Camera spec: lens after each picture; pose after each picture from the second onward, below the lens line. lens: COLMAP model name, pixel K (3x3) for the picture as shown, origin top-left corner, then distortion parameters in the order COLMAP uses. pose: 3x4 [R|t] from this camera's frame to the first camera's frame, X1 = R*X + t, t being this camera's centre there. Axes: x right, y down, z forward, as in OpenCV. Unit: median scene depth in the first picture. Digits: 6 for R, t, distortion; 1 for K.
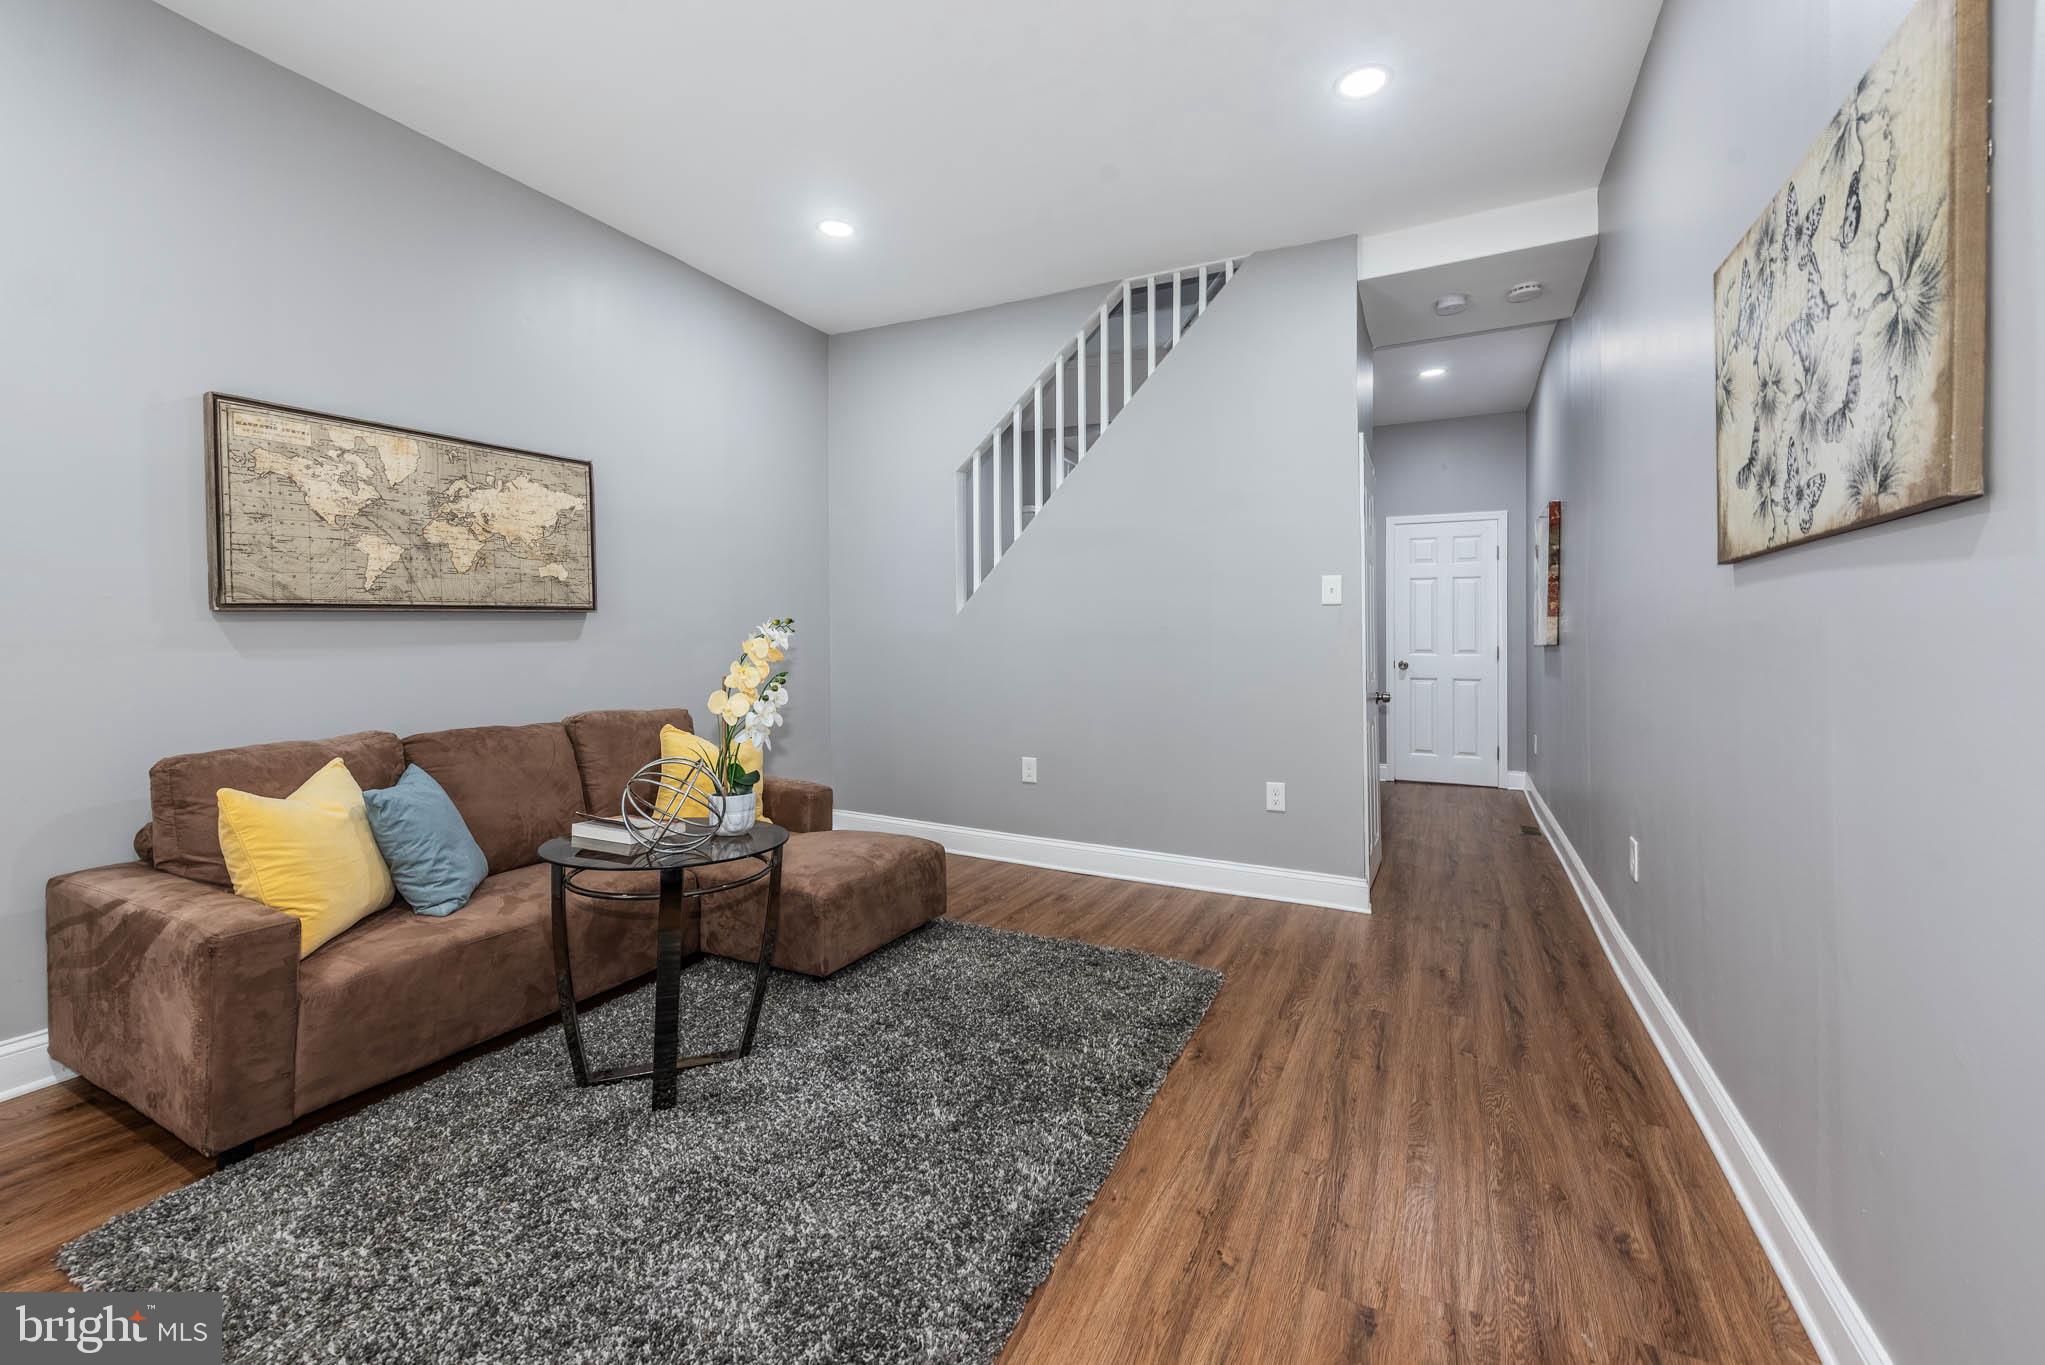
lens RADIAL K [[841.3, 0, 999.2], [0, 841.3, 643.6], [0, 0, 1]] dist [0.020103, -0.000110]
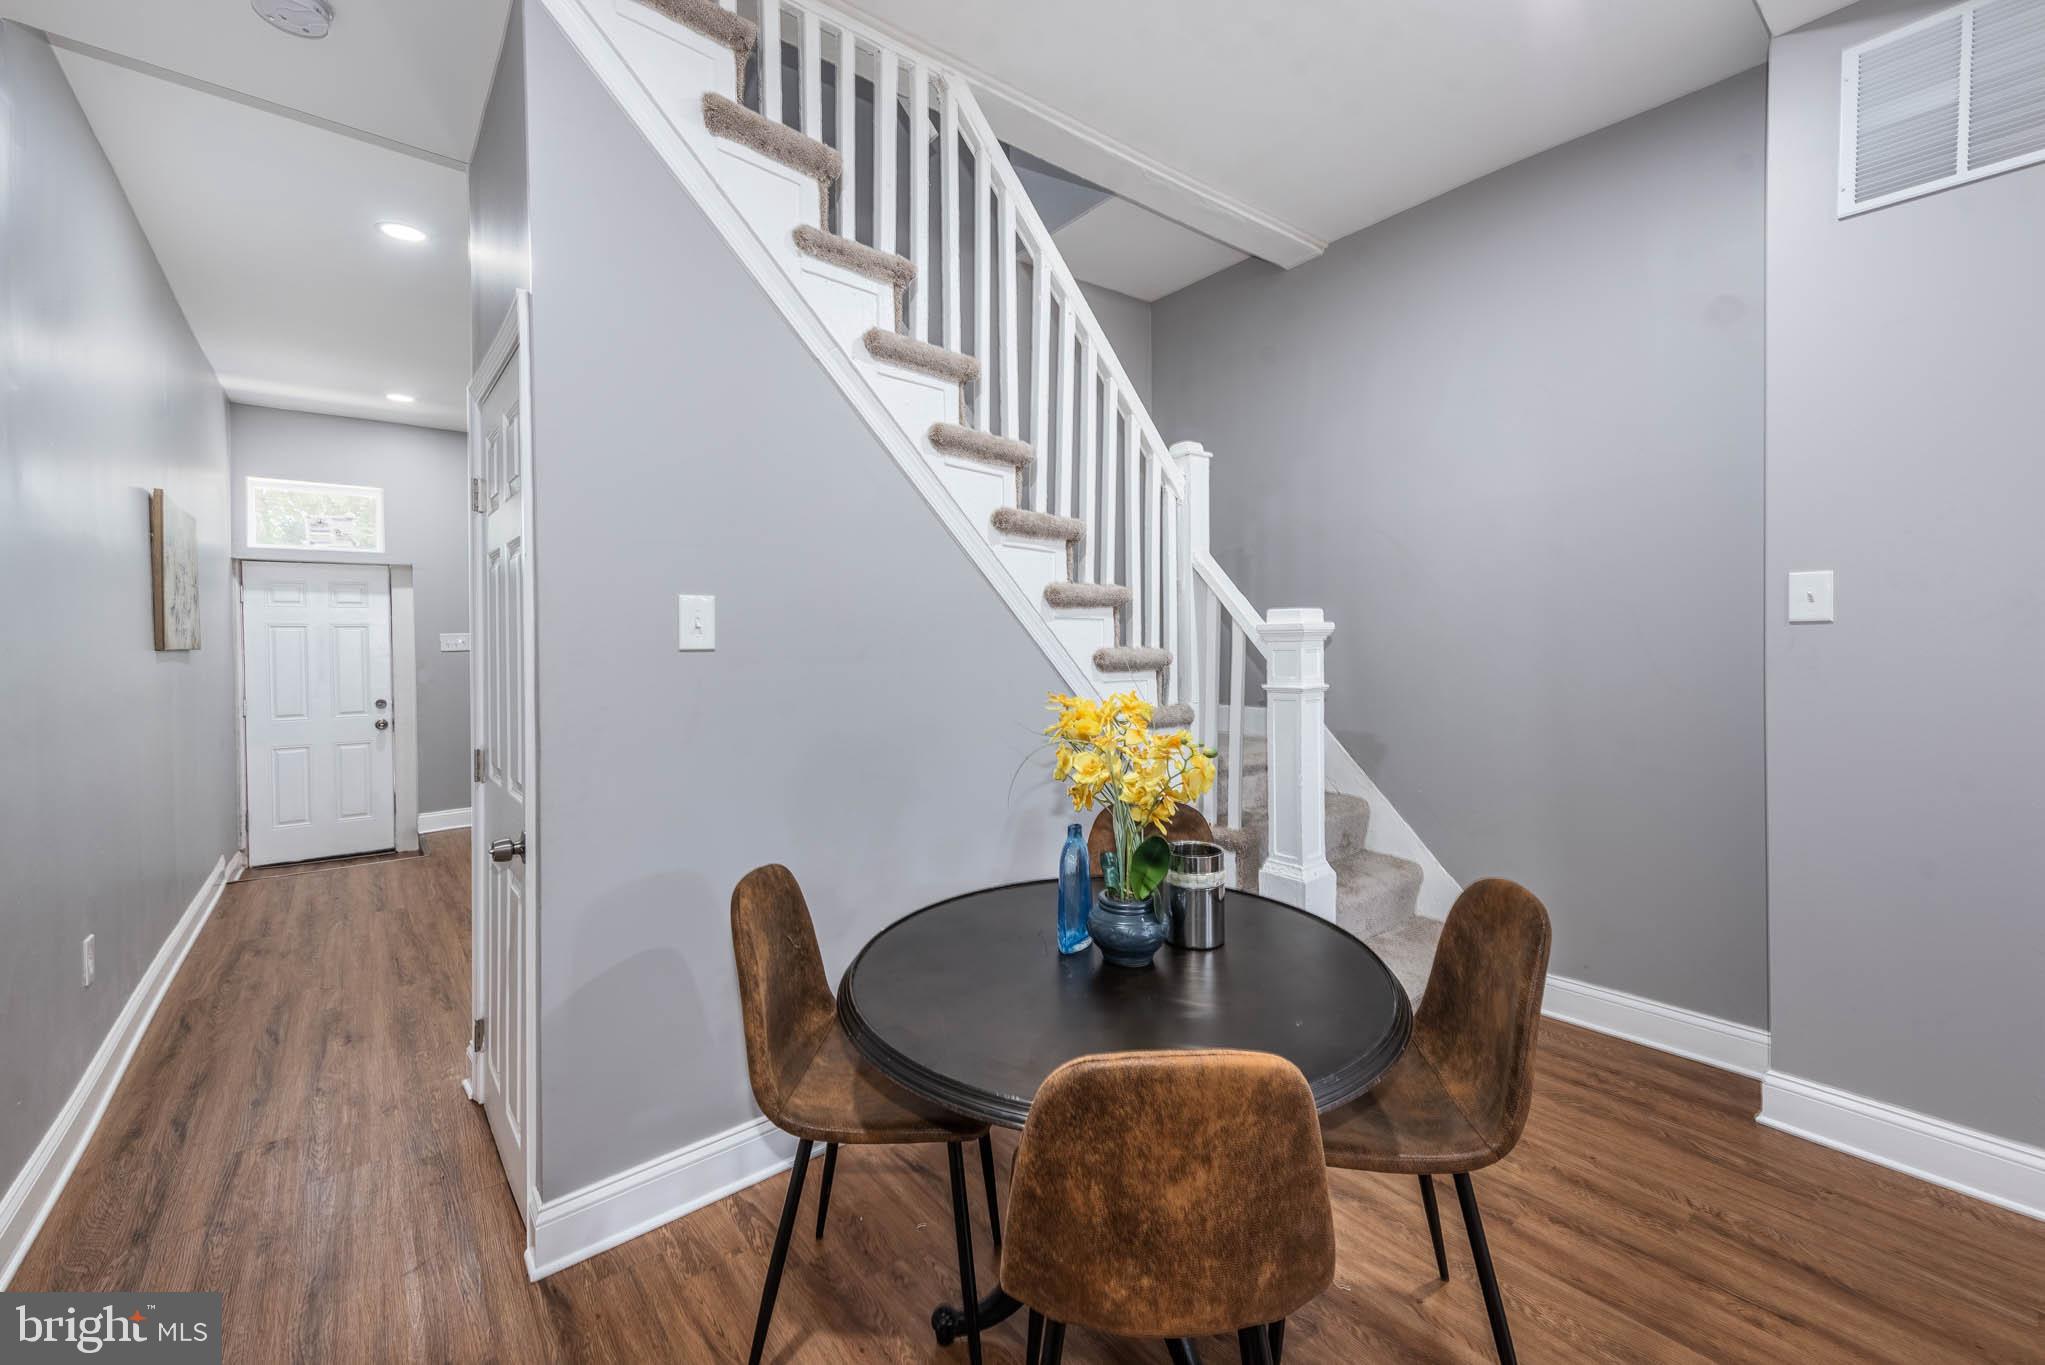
lens RADIAL K [[828.4, 0, 1037.0], [0, 828.4, 669.0], [0, 0, 1]] dist [0.012355, -0.000678]
pose [[-0.388931, 0.027711, -0.920850, 1.106123], [0.001276, 0.999563, 0.029540, -0.063410], [0.921266, 0.010314, -0.388797, 2.133203]]
